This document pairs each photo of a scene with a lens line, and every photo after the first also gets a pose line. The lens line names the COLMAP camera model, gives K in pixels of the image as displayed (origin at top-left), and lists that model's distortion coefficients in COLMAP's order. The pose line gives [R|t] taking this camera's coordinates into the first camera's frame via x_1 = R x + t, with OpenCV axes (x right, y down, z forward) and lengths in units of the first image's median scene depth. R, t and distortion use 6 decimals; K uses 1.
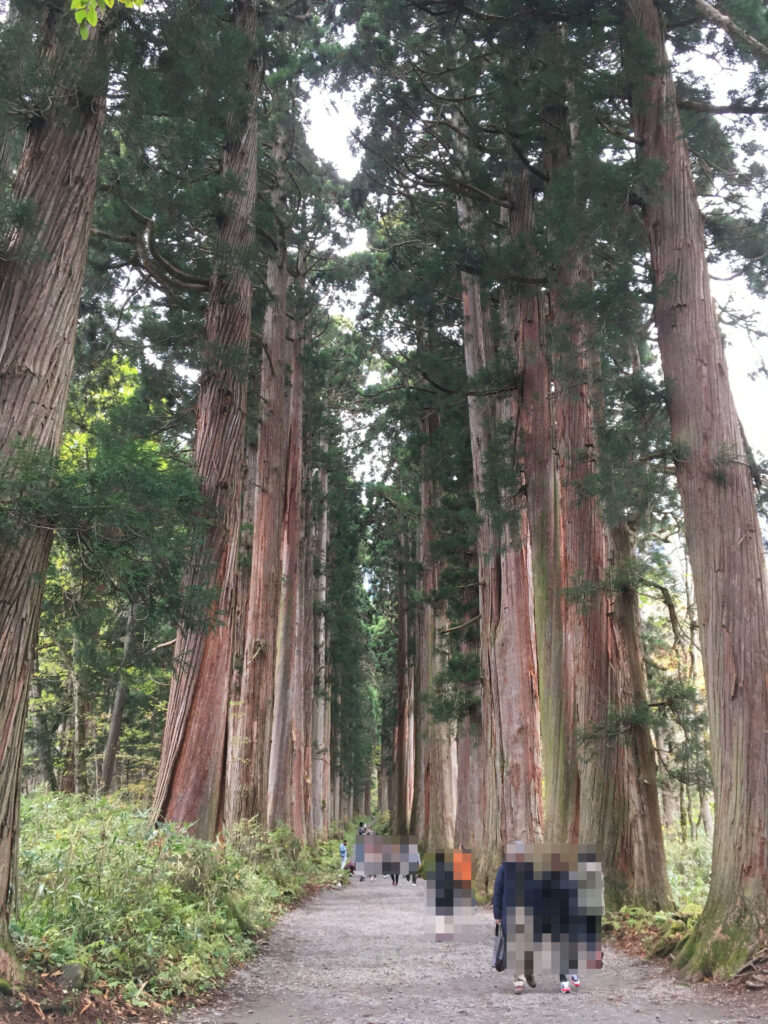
lens RADIAL K [[871.4, 0, 388.6], [0, 871.4, 503.0], [0, 0, 1]] dist [0.057882, -0.059964]
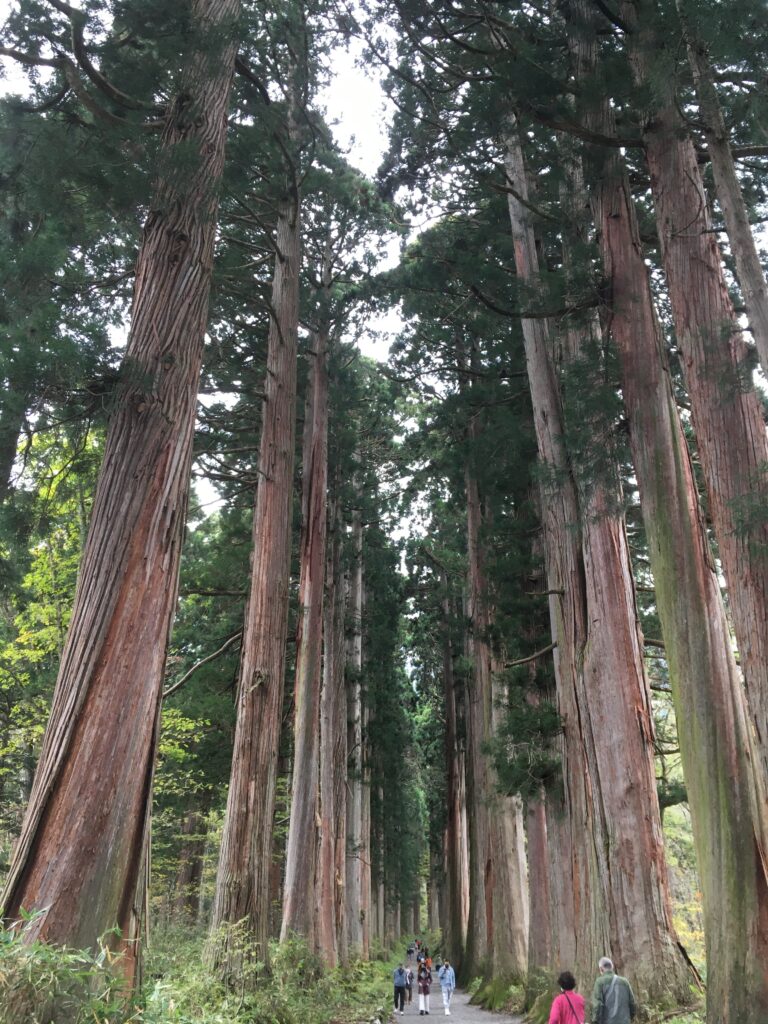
lens RADIAL K [[871.4, 0, 388.6], [0, 871.4, 503.0], [0, 0, 1]] dist [0.057882, -0.059964]
pose [[0.998641, -0.026495, -0.044890, -0.001926], [0.021180, 0.993142, -0.114977, 0.065047], [0.047629, 0.113870, 0.992353, 0.161646]]
